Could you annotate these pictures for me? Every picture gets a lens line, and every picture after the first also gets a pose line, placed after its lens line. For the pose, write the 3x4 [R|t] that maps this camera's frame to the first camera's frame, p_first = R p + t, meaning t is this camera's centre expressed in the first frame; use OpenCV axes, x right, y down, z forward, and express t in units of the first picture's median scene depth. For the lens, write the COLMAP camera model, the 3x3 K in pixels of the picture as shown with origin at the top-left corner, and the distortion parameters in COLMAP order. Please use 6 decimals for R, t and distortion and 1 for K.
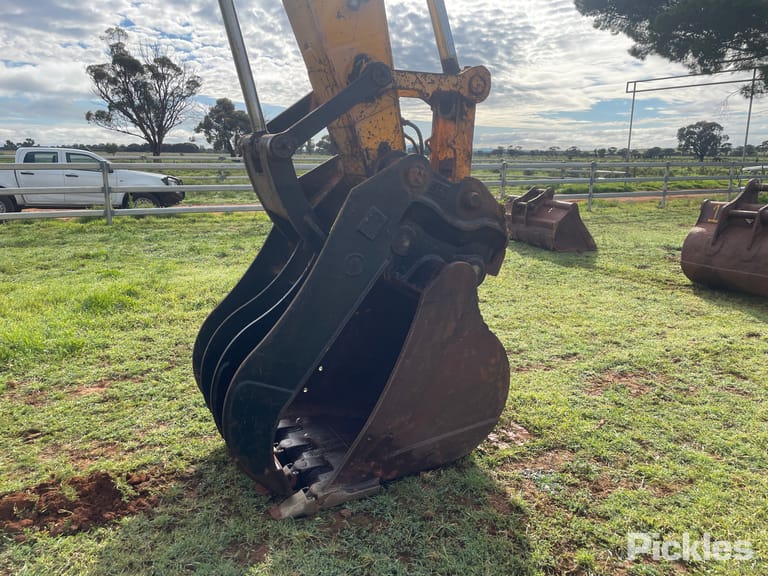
lens RADIAL K [[580.2, 0, 385.9], [0, 580.2, 272.4], [0, 0, 1]] dist [0.080732, -0.110881]
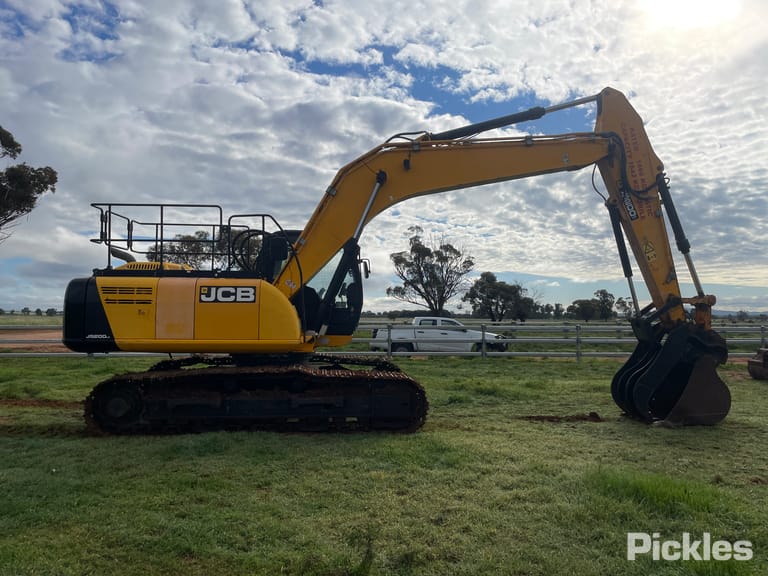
lens RADIAL K [[585.8, 0, 383.2], [0, 585.8, 281.7], [0, 0, 1]] dist [0.084678, -0.102026]
pose [[0.920539, -0.027817, -0.389660, -0.013504], [-0.073922, 0.967037, -0.243669, 0.030764], [0.383593, 0.253111, 0.888139, -0.159163]]
